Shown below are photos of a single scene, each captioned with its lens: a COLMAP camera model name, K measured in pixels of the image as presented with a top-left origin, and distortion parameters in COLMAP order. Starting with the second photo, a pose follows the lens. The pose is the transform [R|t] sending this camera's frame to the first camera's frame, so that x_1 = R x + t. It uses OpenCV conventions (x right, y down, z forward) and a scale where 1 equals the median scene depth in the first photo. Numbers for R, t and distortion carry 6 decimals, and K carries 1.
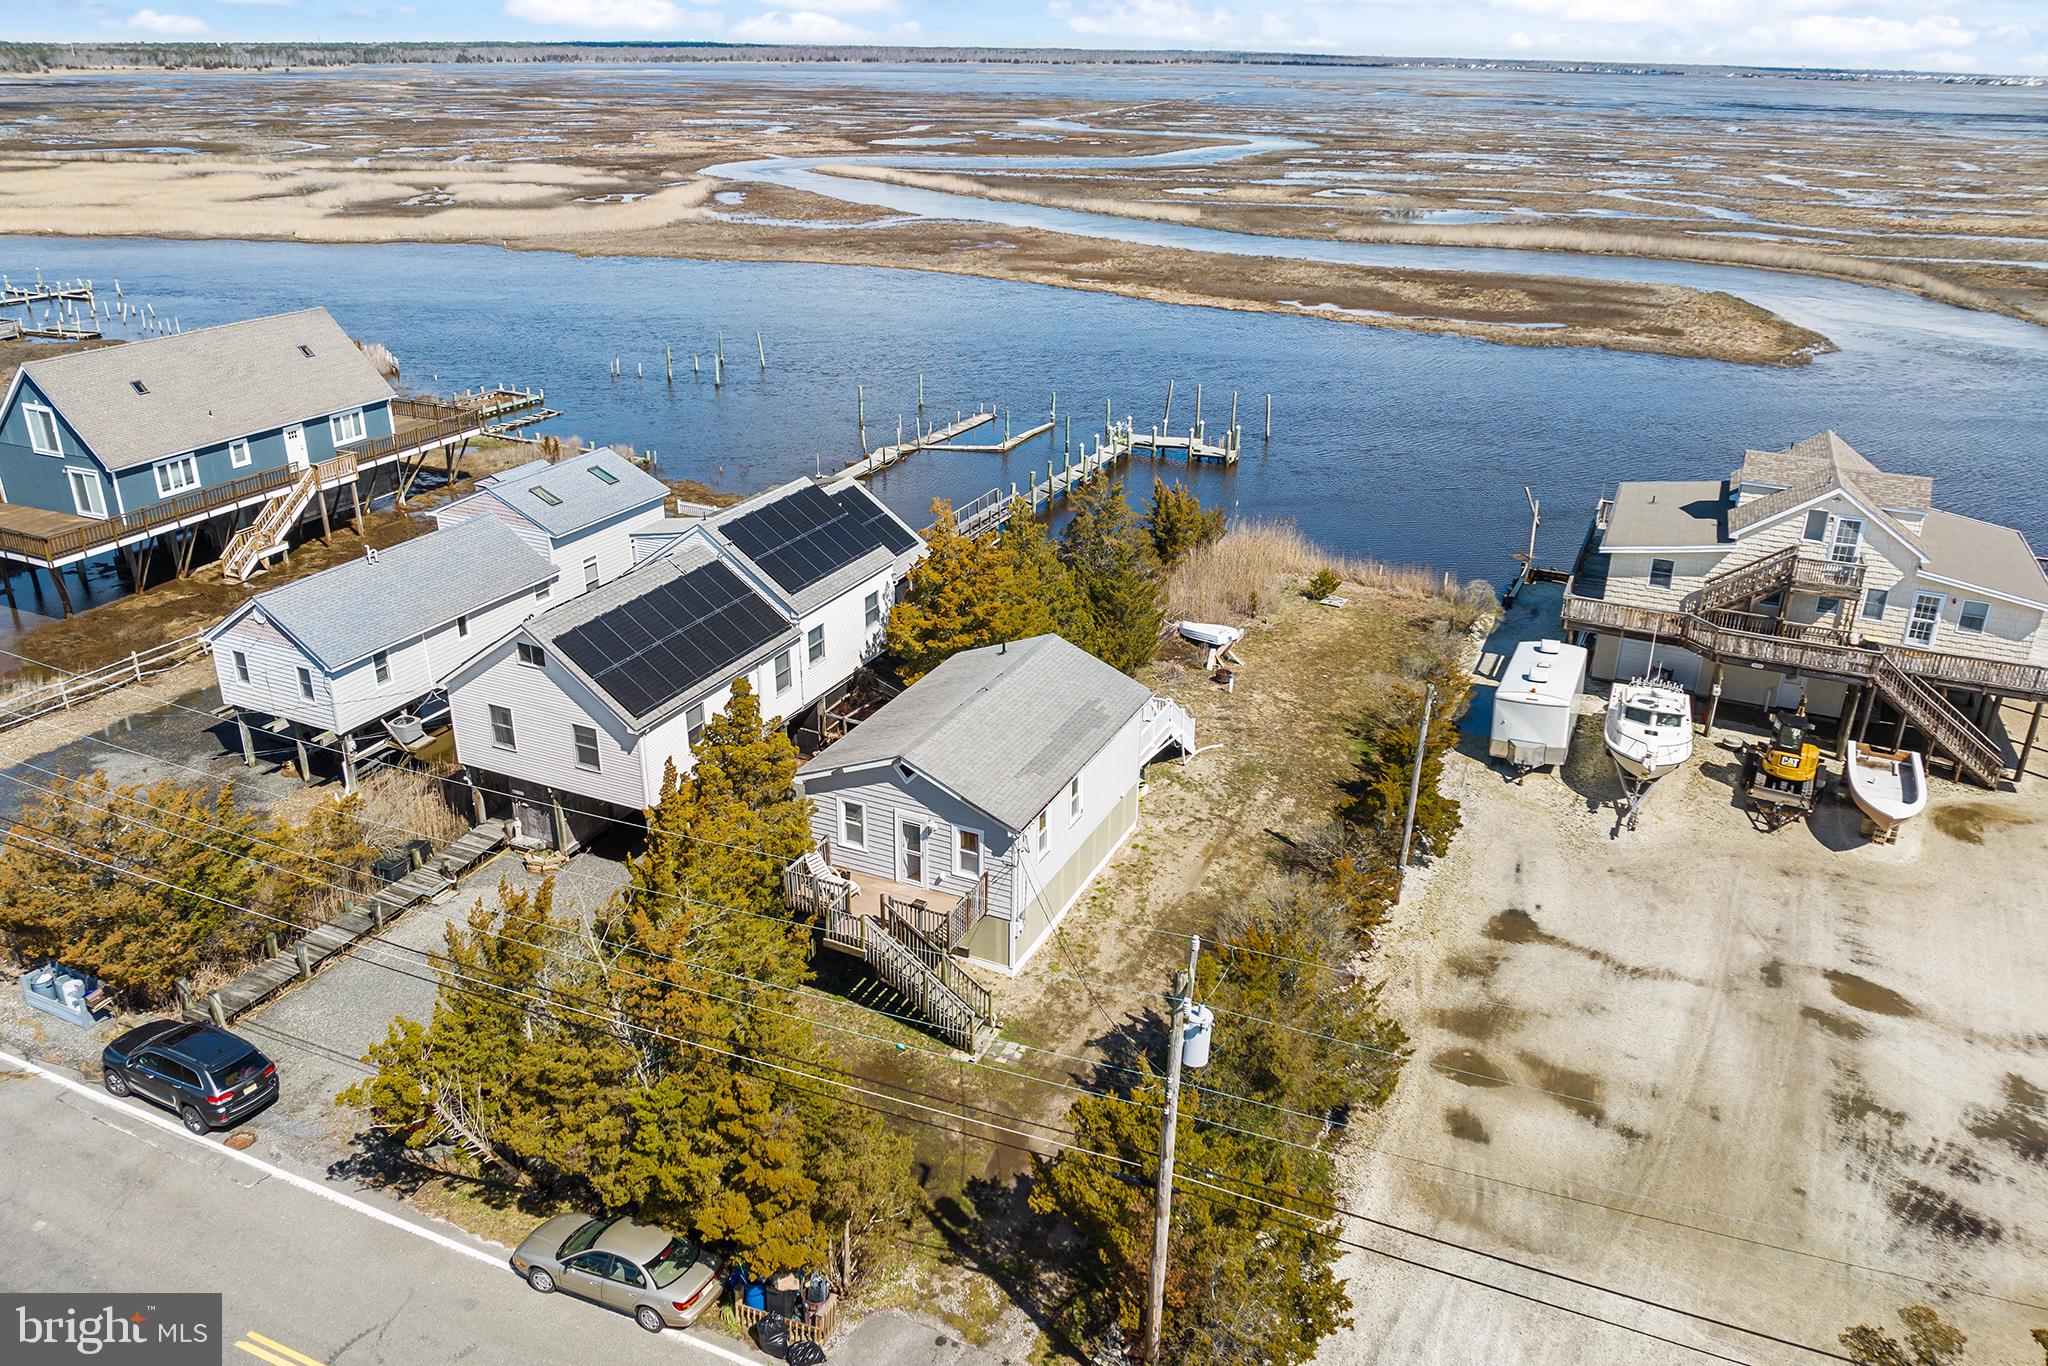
lens RADIAL K [[1487.0, 0, 1021.1], [0, 1487.0, 661.2], [0, 0, 1]] dist [-0.040606, 0.005505]
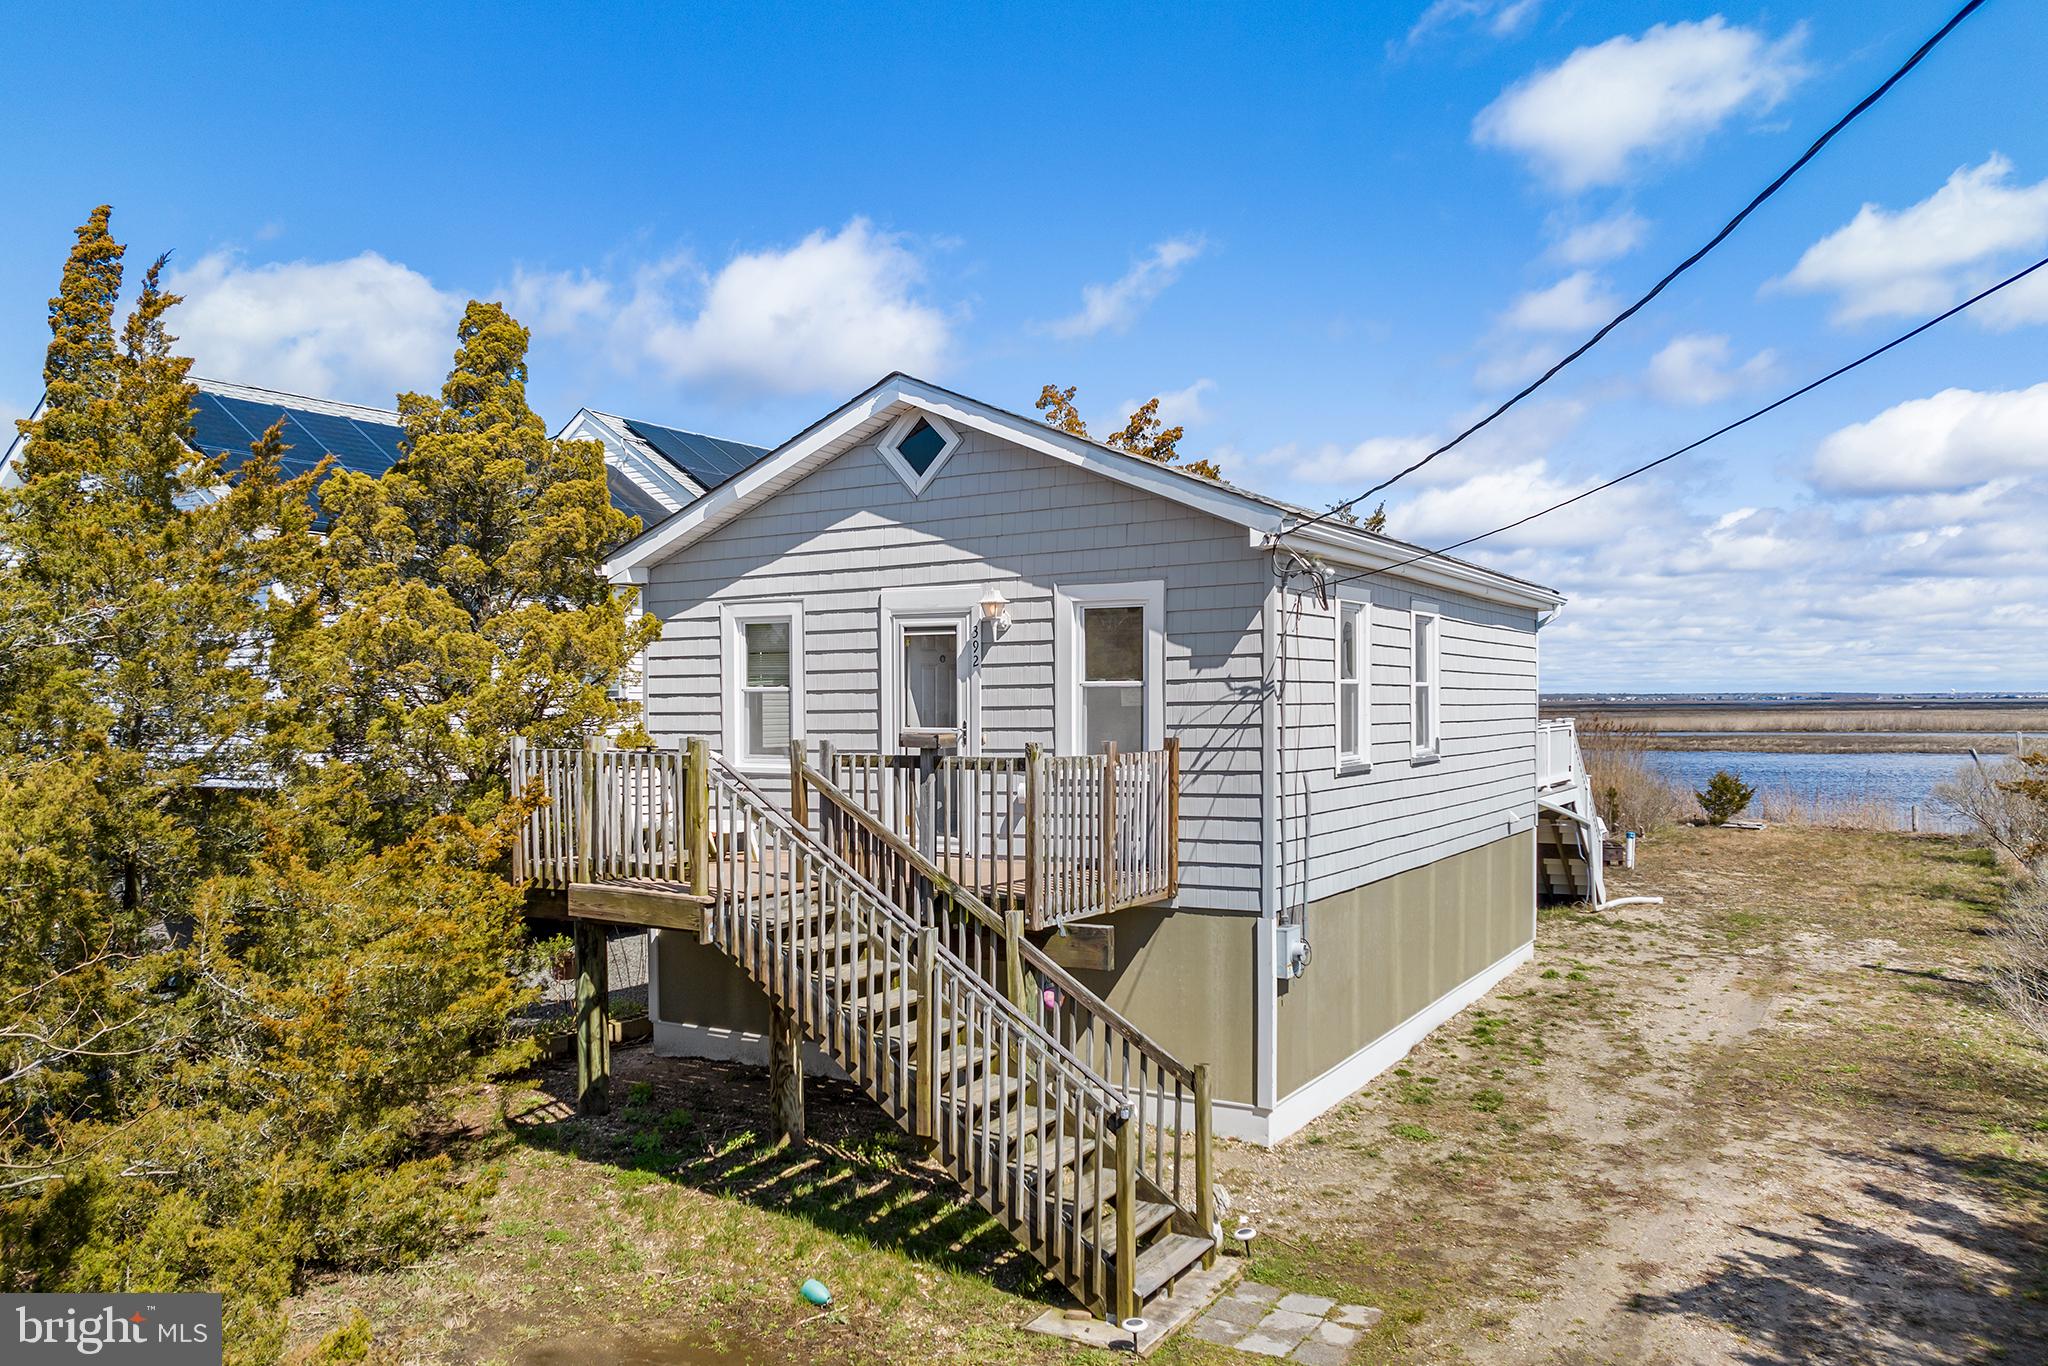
lens RADIAL K [[1517.5, 0, 1024.0], [0, 1517.5, 683.0], [0, 0, 1]] dist [-0.035755, -0.004879]
pose [[0.995603, -0.021233, -0.091230, -0.017754], [-0.016435, 0.919263, -0.393302, 0.182834], [0.092216, 0.393072, 0.914872, 0.521832]]
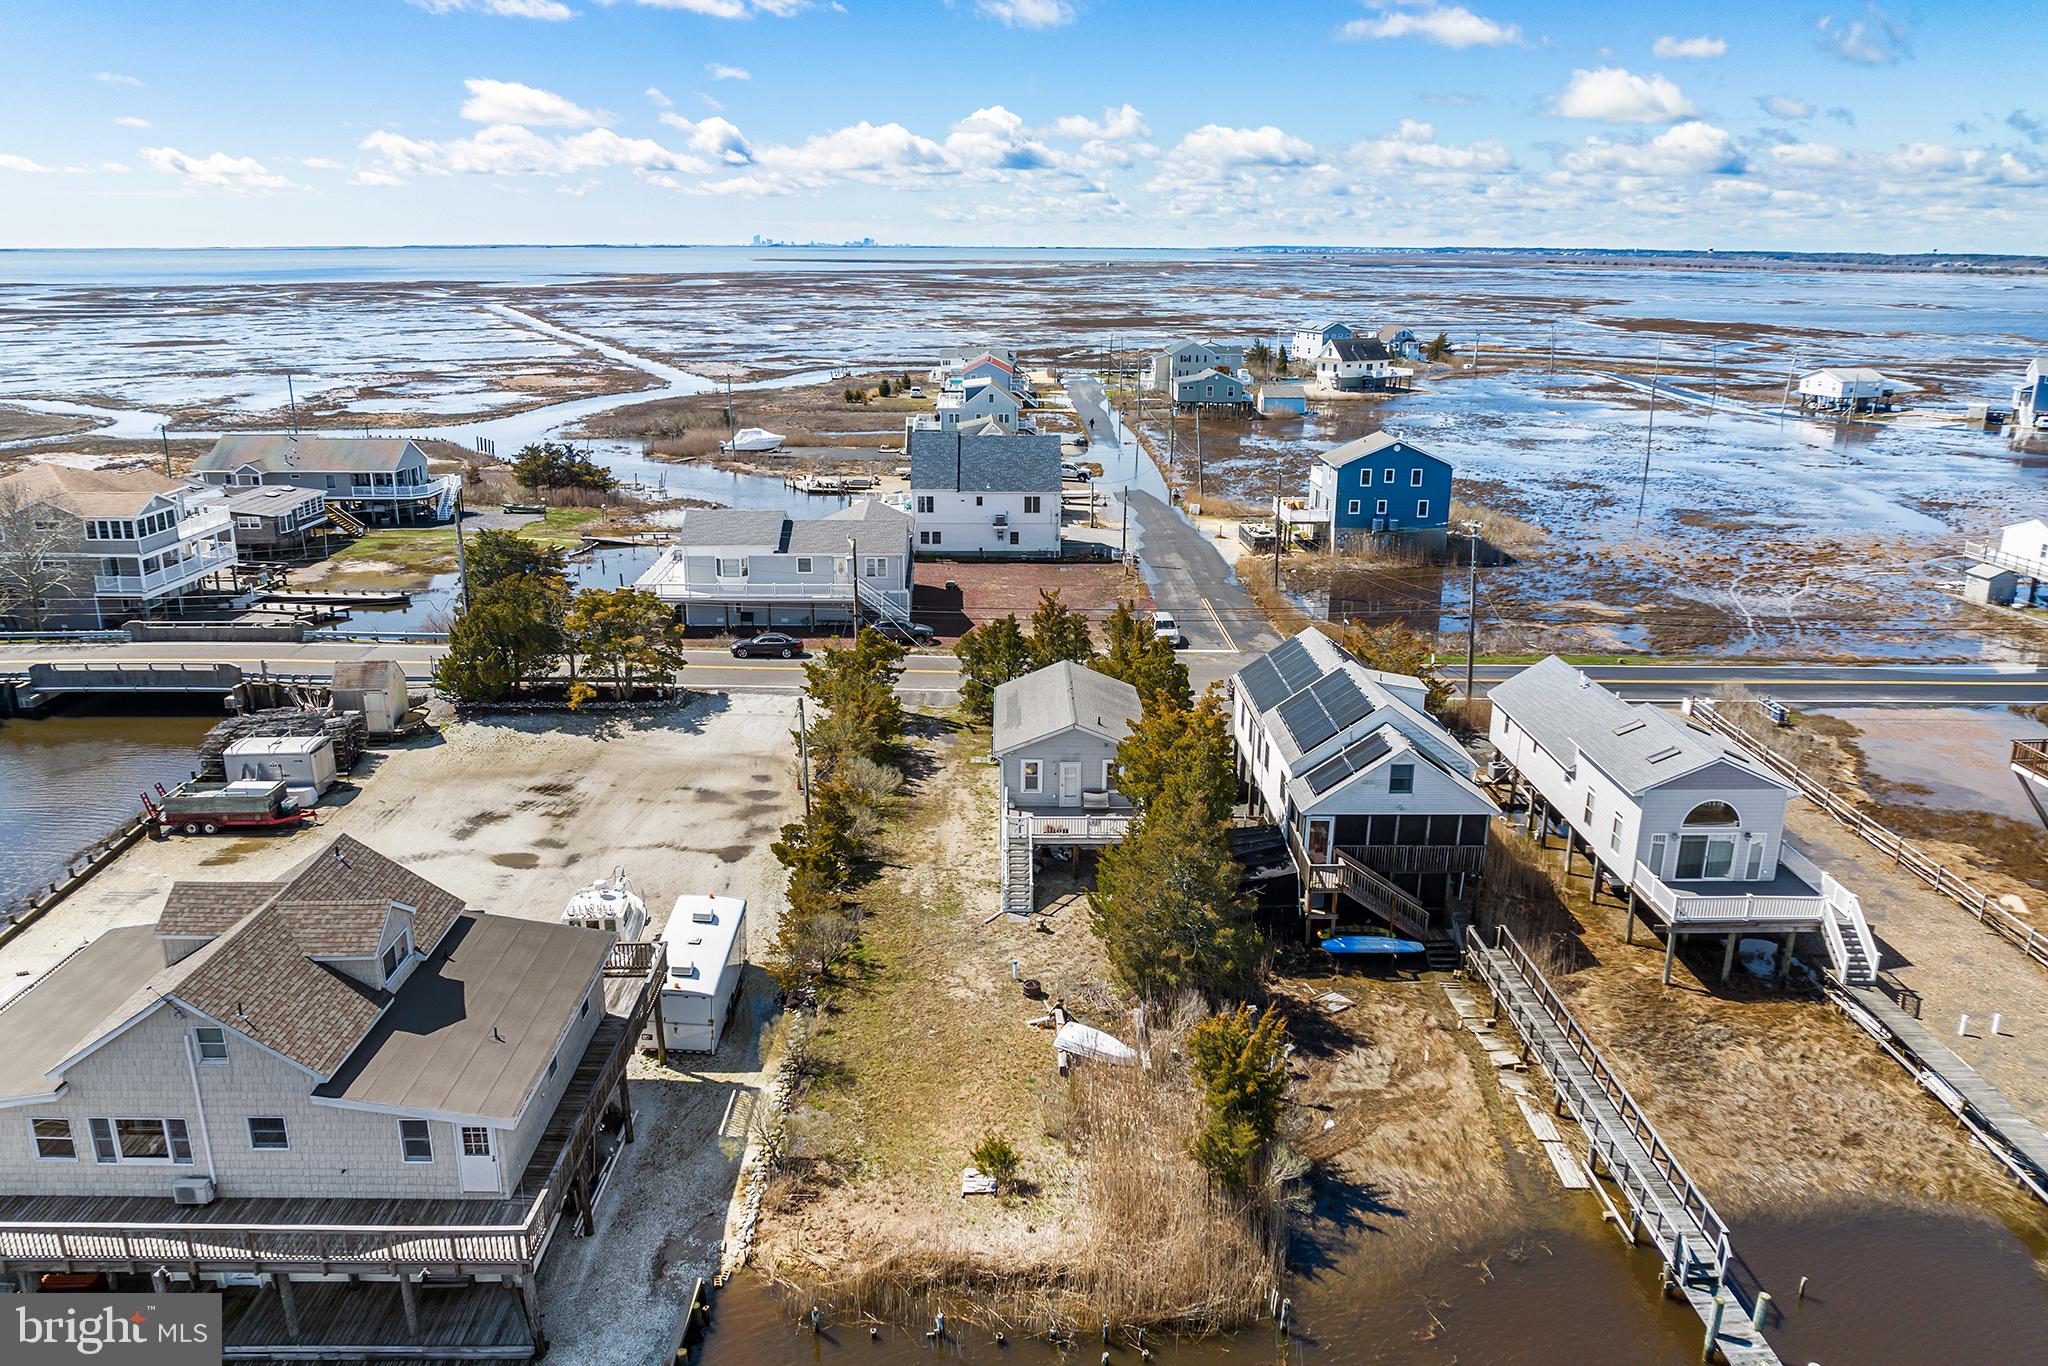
lens RADIAL K [[1466.4, 0, 1024.0], [0, 1466.4, 683.0], [0, 0, 1]] dist [-0.033498, -0.009779]
pose [[-0.902700, 0.107329, -0.416670, 0.537963], [-0.180207, 0.785056, 0.592632, -0.724472], [0.390715, 0.610056, -0.689328, 1.640080]]
